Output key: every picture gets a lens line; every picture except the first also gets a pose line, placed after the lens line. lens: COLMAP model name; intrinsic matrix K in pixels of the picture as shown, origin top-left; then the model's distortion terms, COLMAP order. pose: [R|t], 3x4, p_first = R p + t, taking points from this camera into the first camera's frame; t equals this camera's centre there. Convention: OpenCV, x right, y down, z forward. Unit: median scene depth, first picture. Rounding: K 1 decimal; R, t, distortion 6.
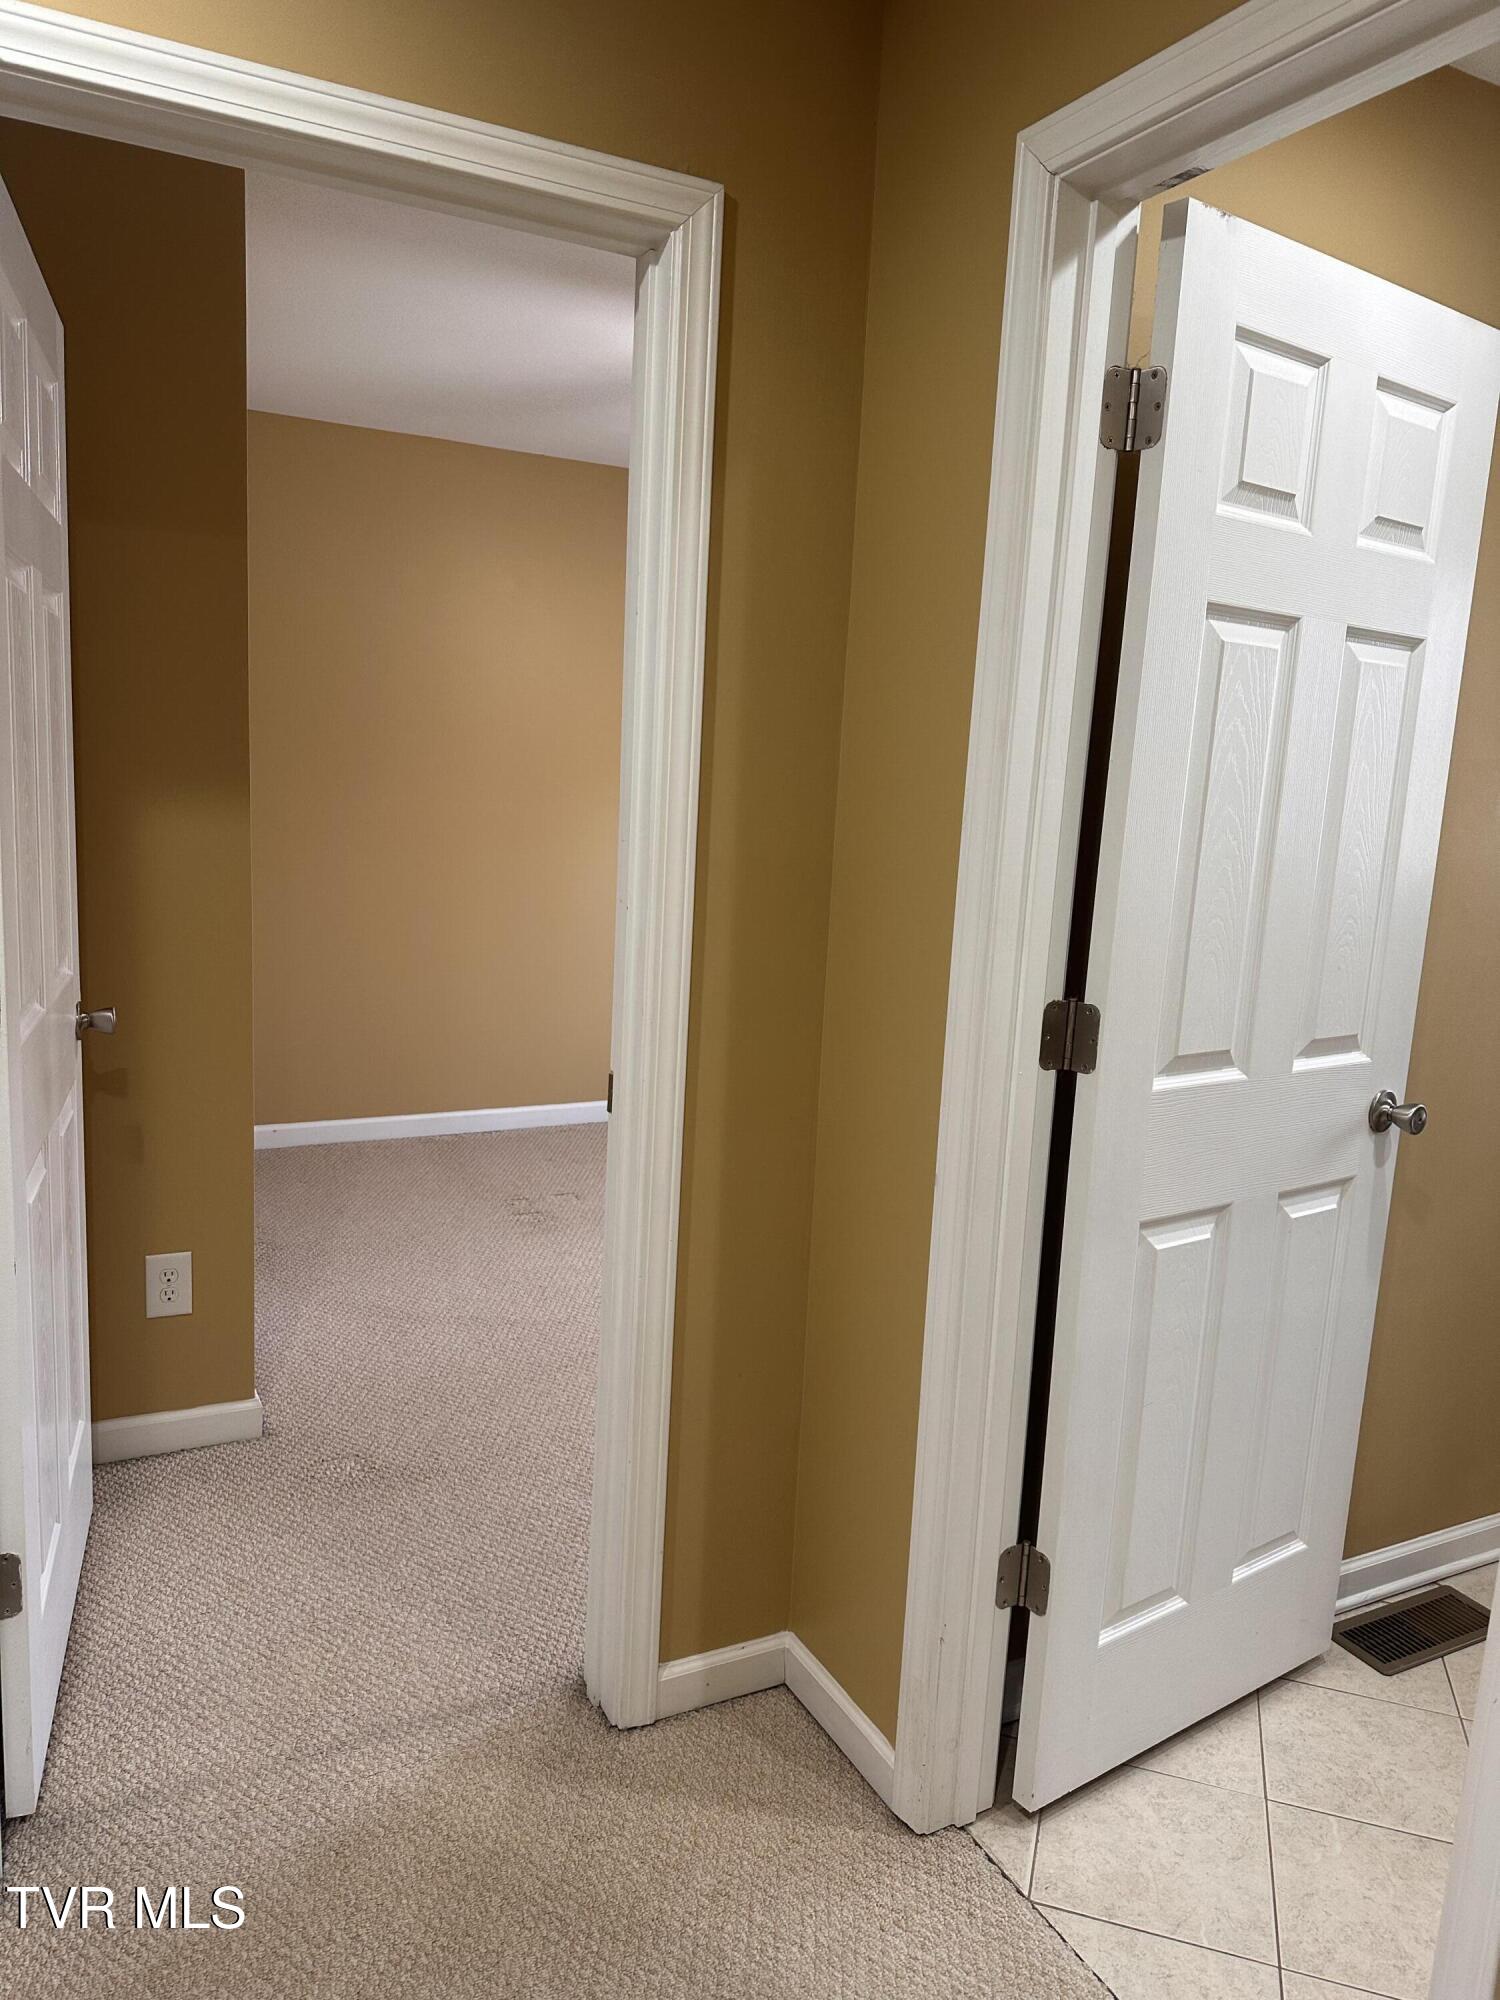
lens RADIAL K [[1399.8, 0, 750.0], [0, 1399.8, 1000.0], [0, 0, 1]] dist [0.094739, -0.097547]
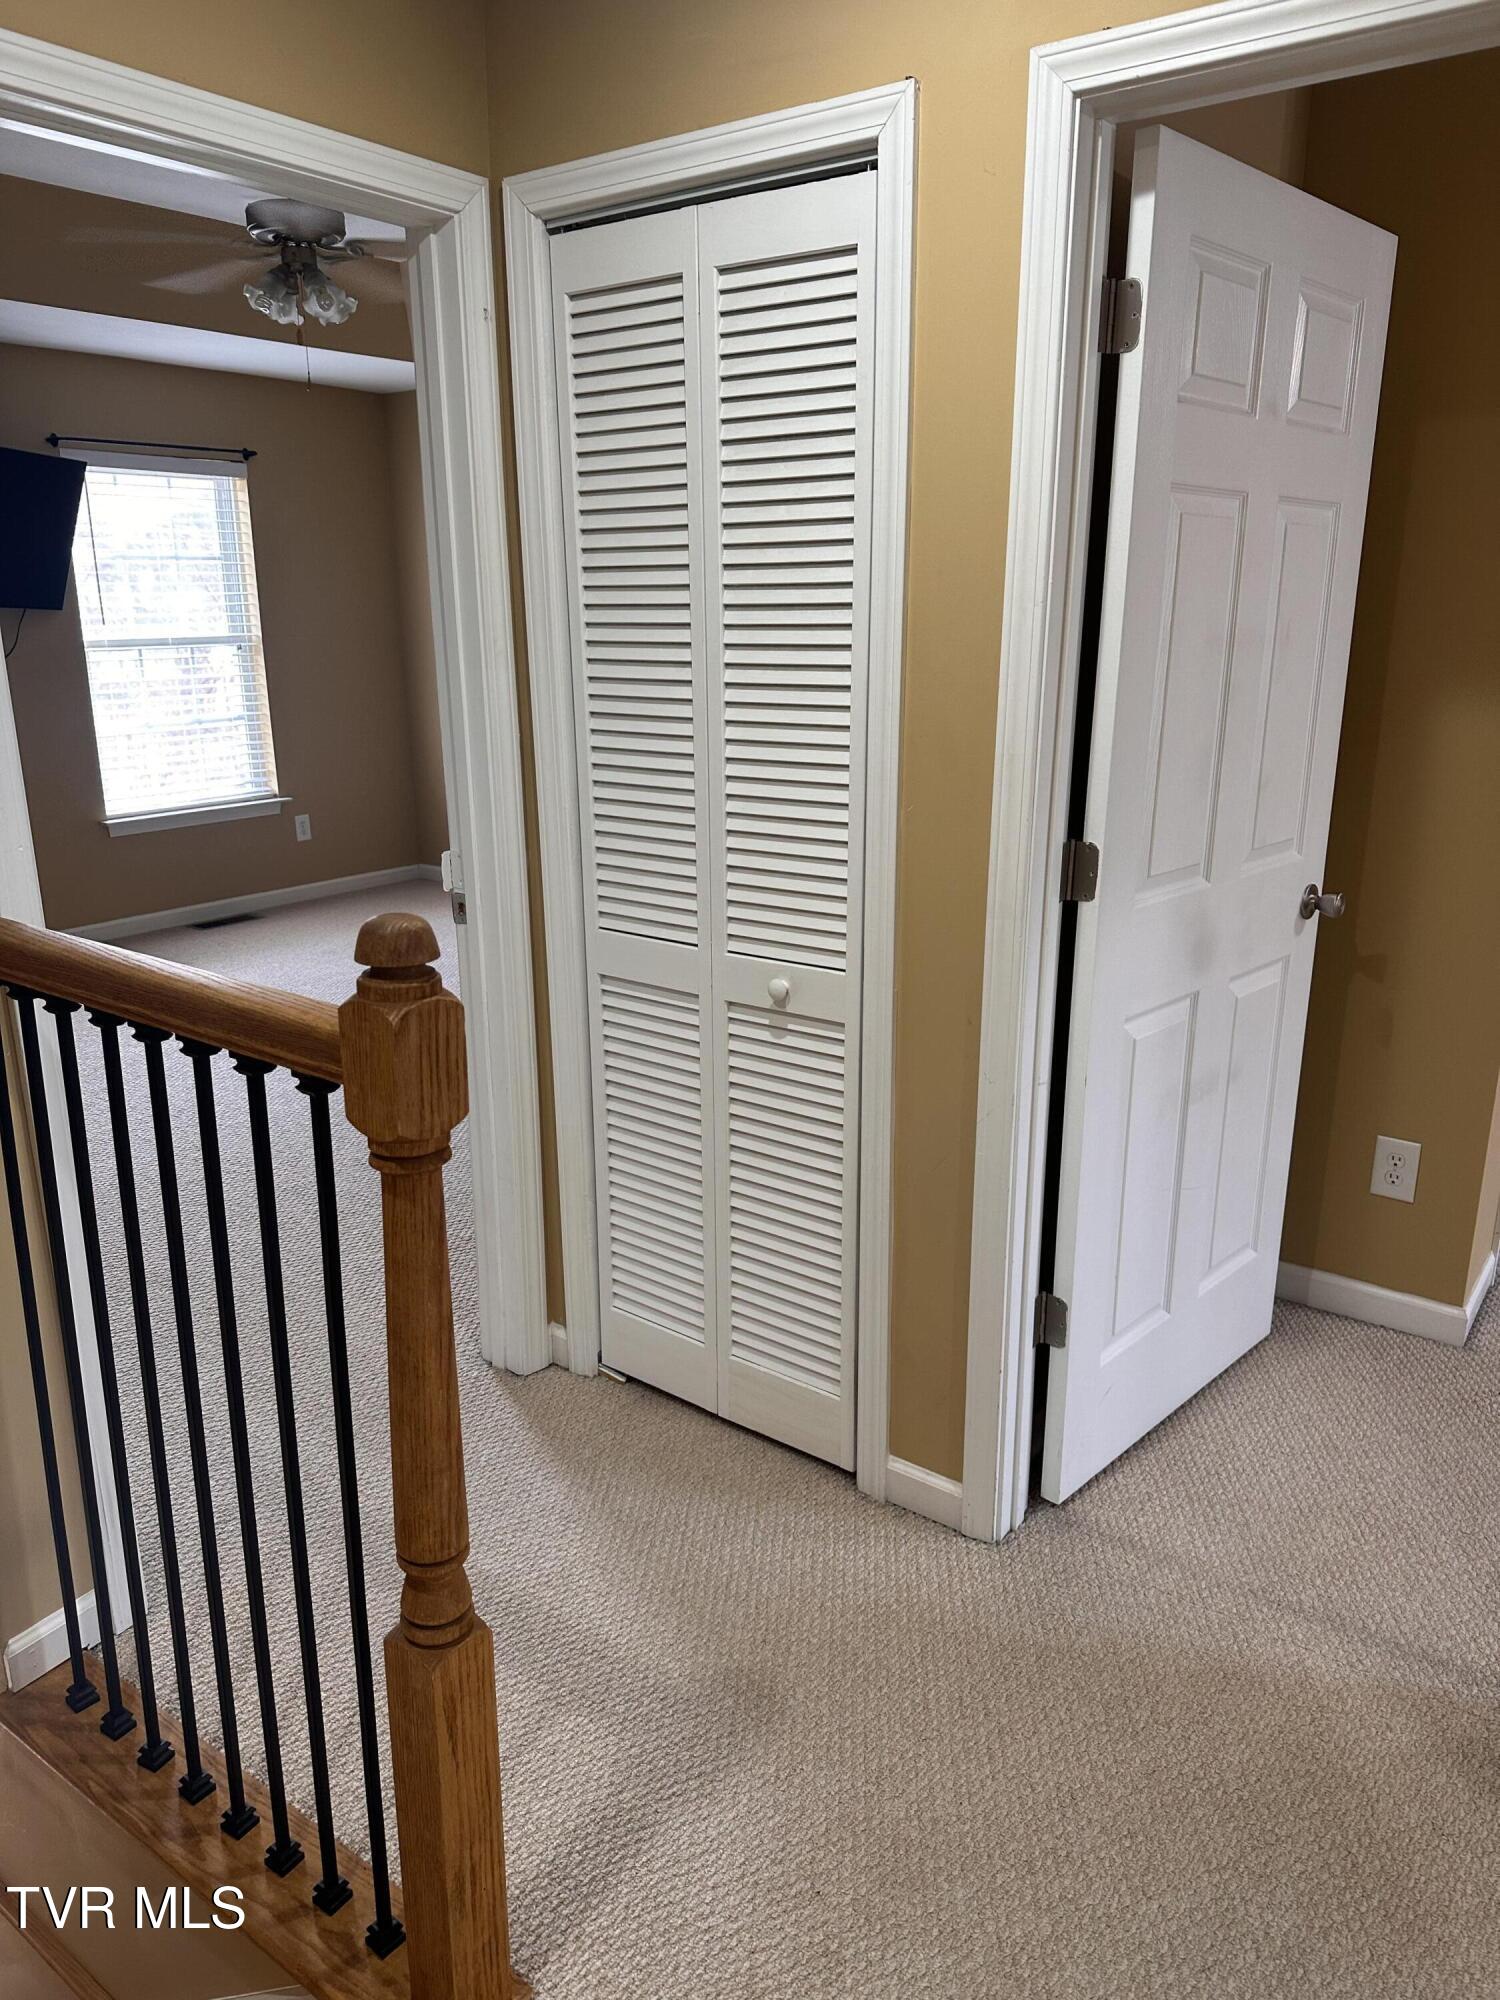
lens RADIAL K [[1436.9, 0, 750.0], [0, 1436.9, 1000.0], [0, 0, 1]] dist [0.002094, 0.004803]
pose [[0.443327, 0.189470, -0.876106, 0.369146], [-0.116644, 0.981288, 0.153193, -0.033823], [0.888738, 0.034278, 0.457132, 0.138088]]
